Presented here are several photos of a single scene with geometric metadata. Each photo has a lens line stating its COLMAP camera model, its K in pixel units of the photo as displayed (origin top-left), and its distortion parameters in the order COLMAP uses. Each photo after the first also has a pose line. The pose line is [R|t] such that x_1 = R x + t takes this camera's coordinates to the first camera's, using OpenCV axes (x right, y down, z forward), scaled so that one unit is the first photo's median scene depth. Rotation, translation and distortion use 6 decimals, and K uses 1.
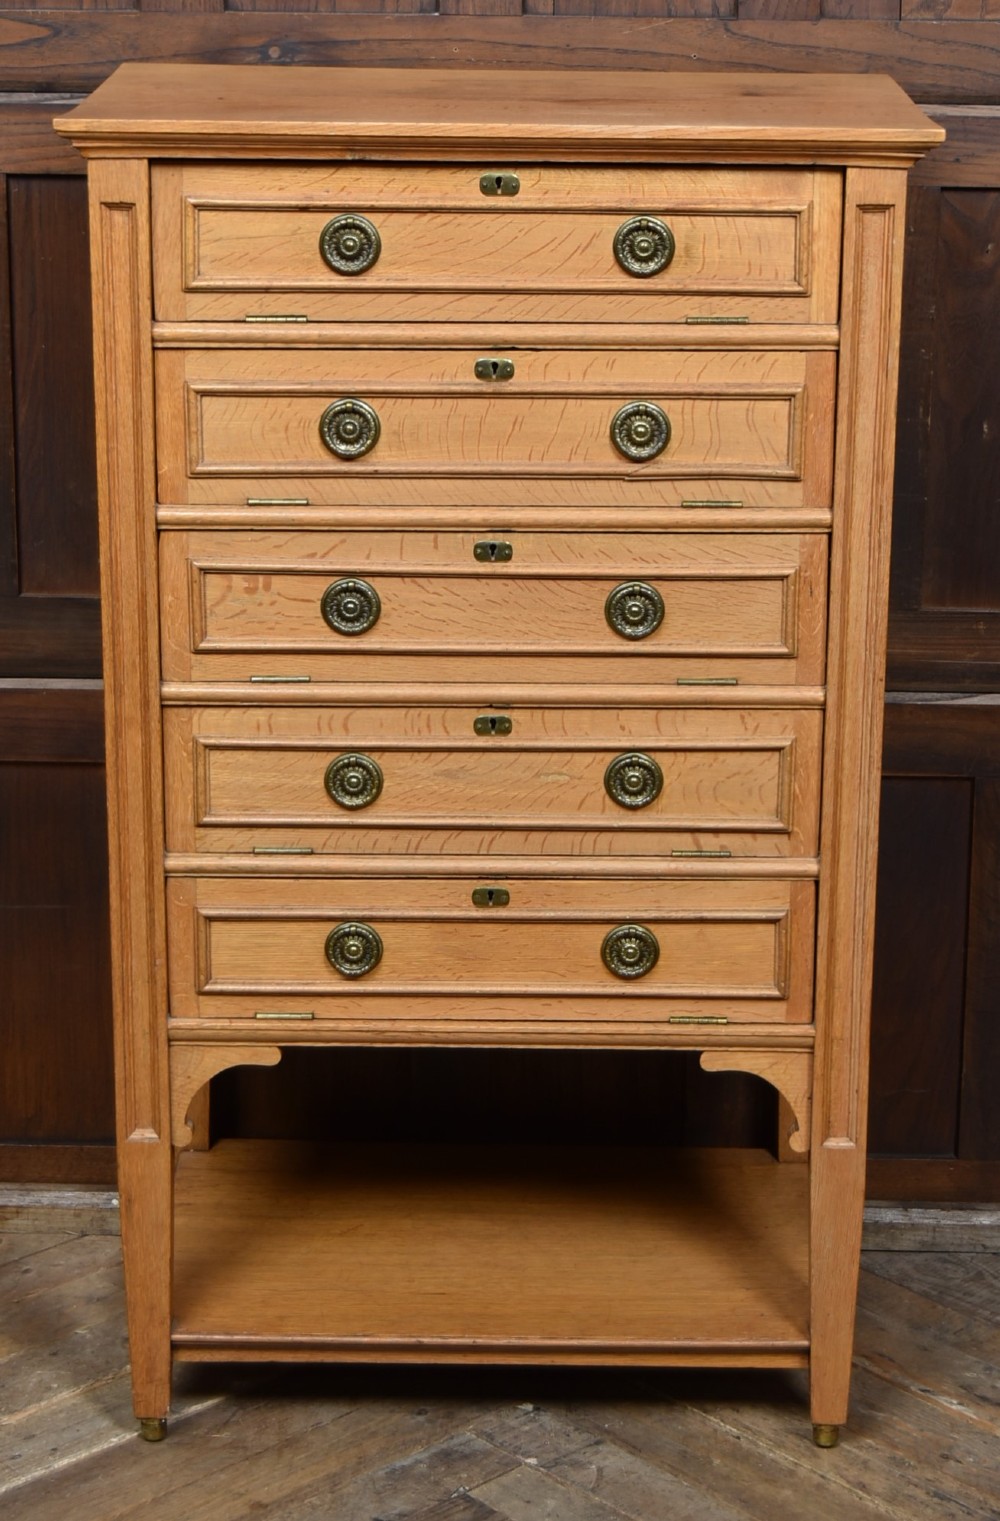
lens RADIAL K [[3213.0, 0, 512.1], [0, 3213.0, 599.7], [0, 0, 1]] dist [-0.040831, 0.000000]
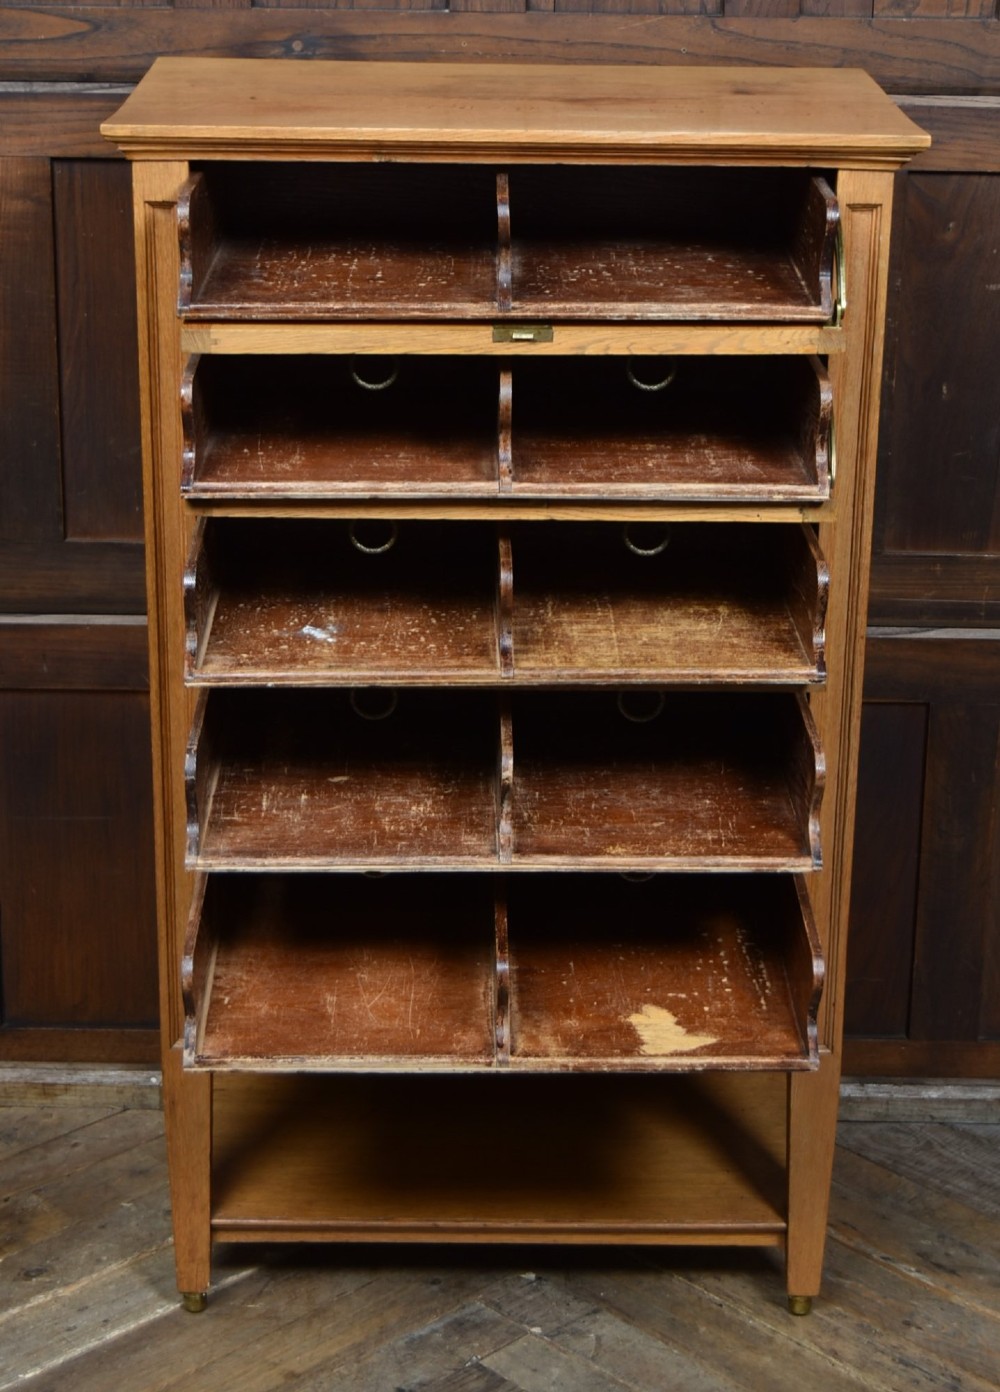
lens RADIAL K [[2733.0, 0, 482.0], [0, 2733.0, 580.9], [0, 0, 1]] dist [-0.038932, 0.000000]
pose [[0.999938, -0.000661, 0.011132, -0.022009], [0.000062, 0.998560, 0.053650, -0.039315], [-0.011151, -0.053645, 0.998498, 0.067084]]
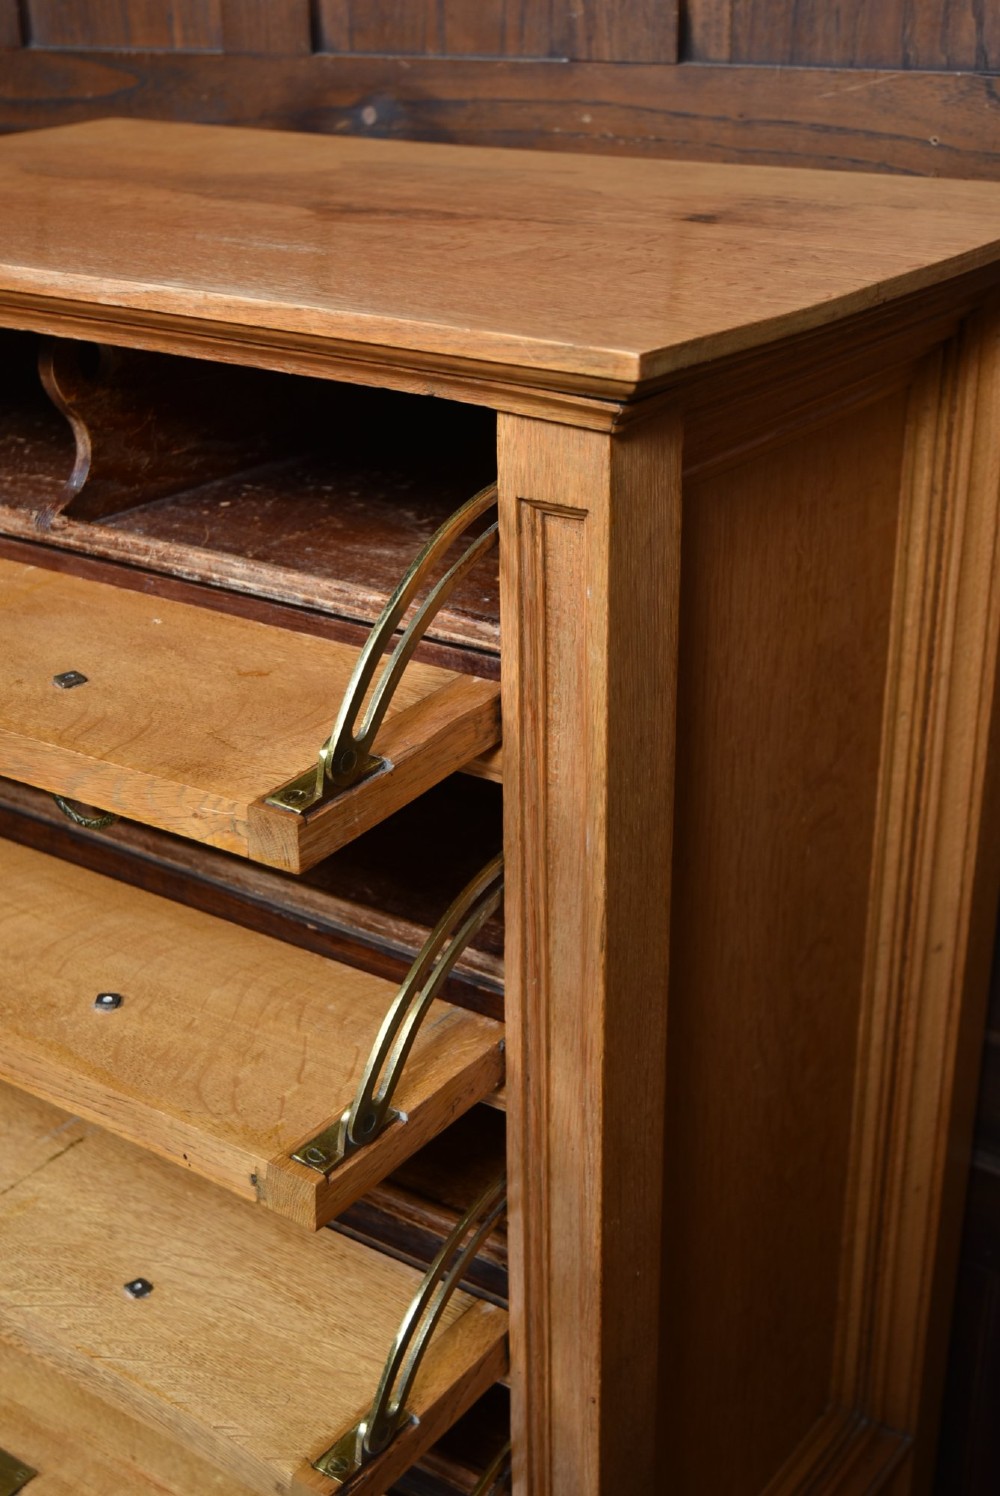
lens RADIAL K [[1899.4, 0, 494.5], [0, 1899.4, 754.8], [0, 0, 1]] dist [-0.012113, 0.000000]
pose [[0.817844, 0.204961, -0.537701, 0.197351], [-0.122589, 0.975024, 0.185202, -0.115296], [0.562230, -0.085550, 0.822544, 0.666741]]
